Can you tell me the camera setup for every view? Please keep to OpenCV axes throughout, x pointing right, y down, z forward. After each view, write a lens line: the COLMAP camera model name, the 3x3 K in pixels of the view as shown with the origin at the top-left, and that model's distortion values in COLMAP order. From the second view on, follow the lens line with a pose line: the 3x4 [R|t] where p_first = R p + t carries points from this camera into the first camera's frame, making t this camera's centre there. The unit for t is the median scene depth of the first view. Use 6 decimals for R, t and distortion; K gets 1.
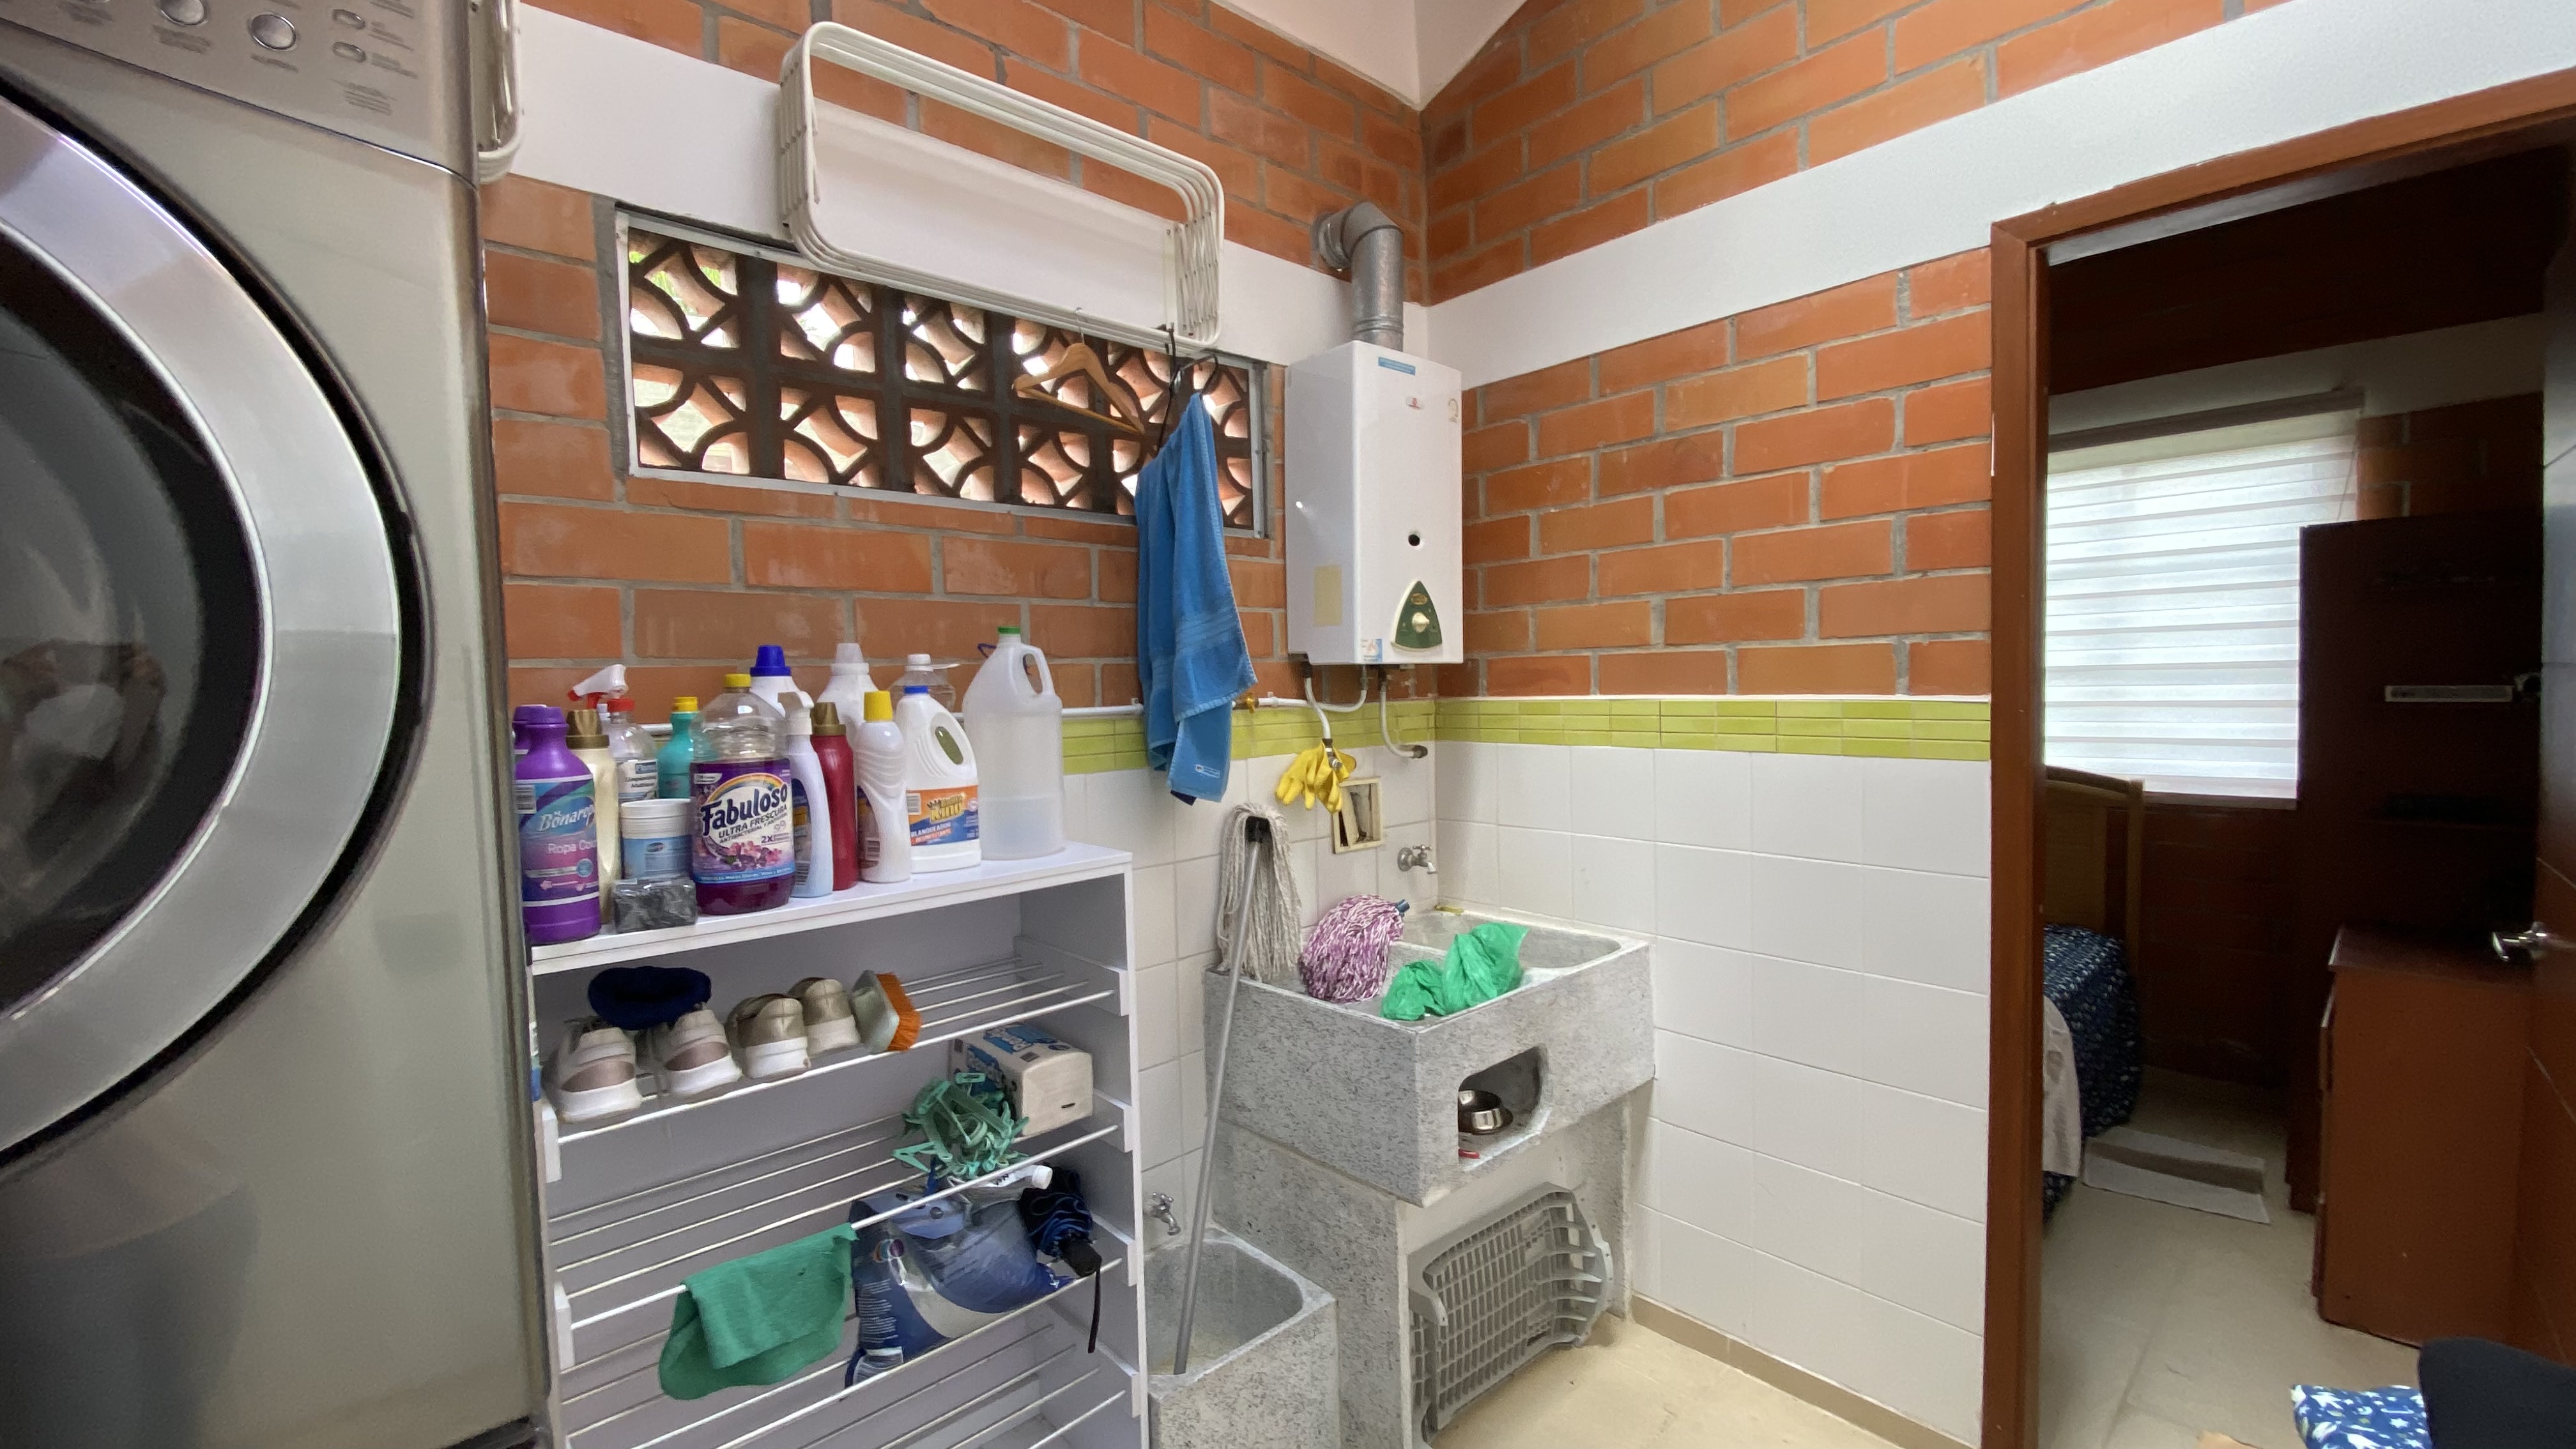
lens RADIAL K [[1044.6, 0, 1280.2], [0, 1044.6, 722.8], [0, 0, 1]] dist [-0.003022, -0.006262]
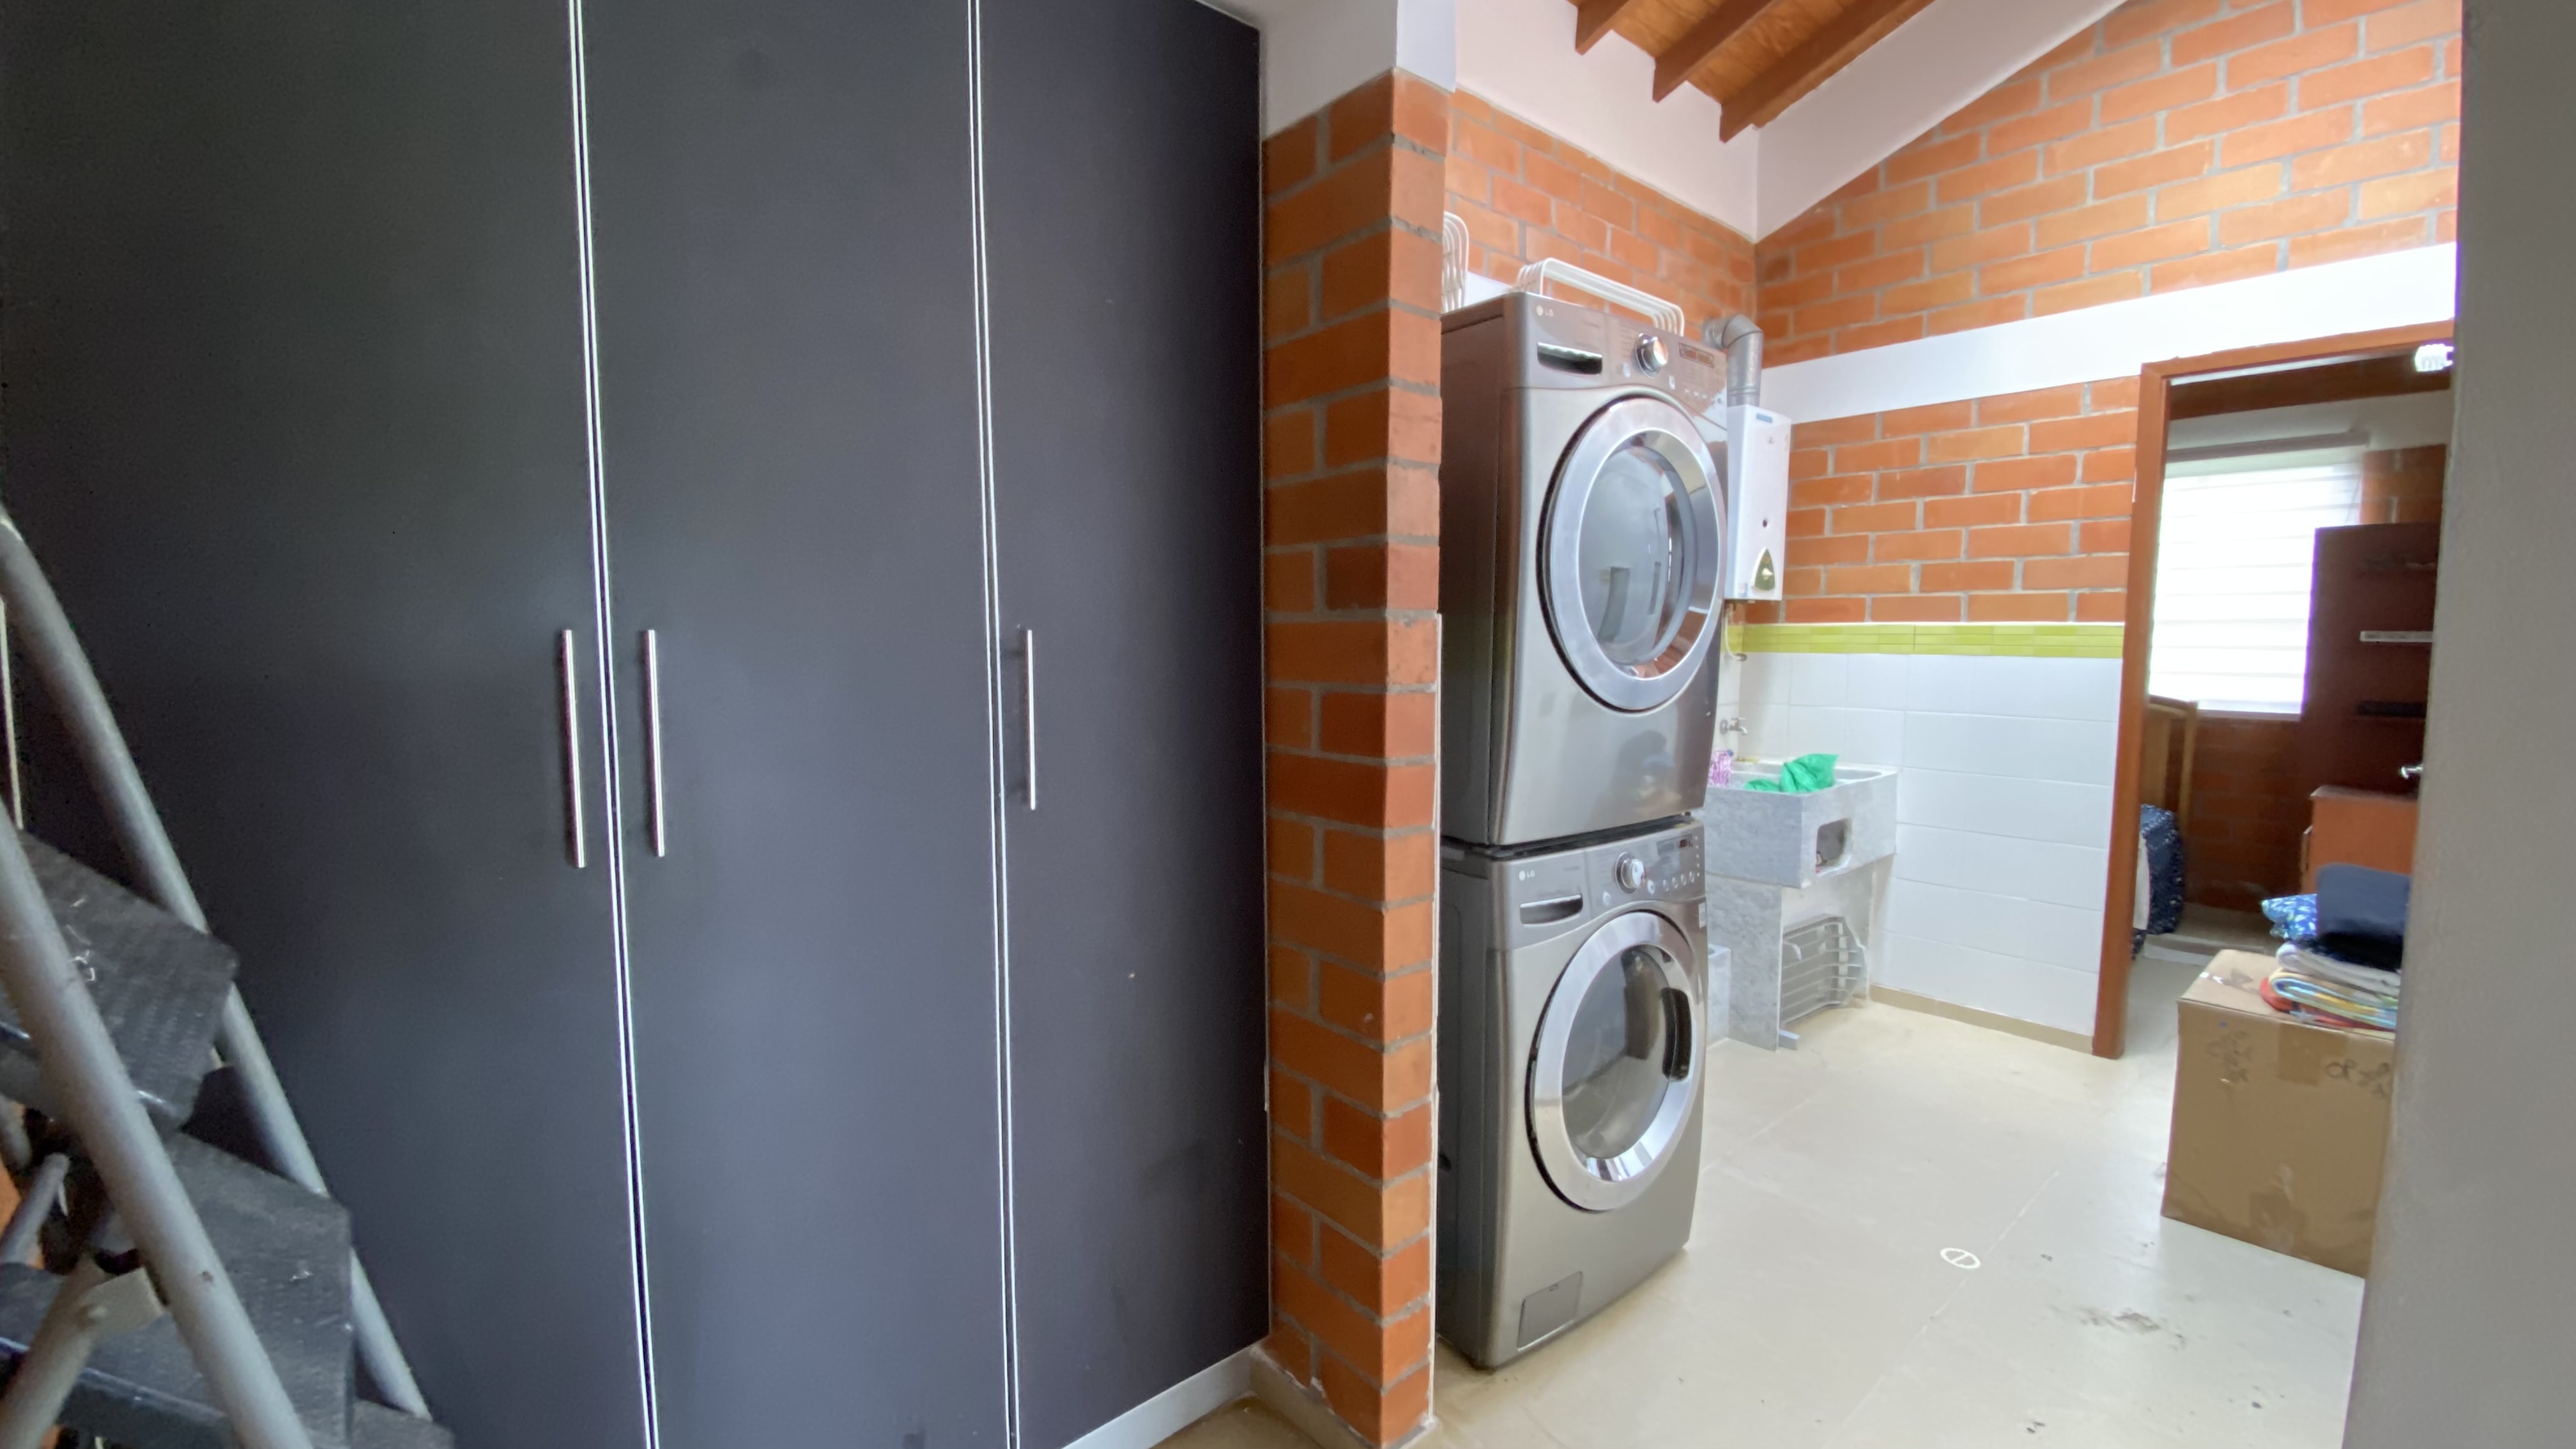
lens RADIAL K [[1044.6, 0, 1278.7], [0, 1044.6, 719.3], [0, 0, 1]] dist [-0.003022, -0.006262]
pose [[0.999302, 0.028021, -0.024723, -0.604815], [-0.026935, 0.998702, 0.043224, 0.084564], [0.025902, -0.042528, 0.998759, -0.698419]]
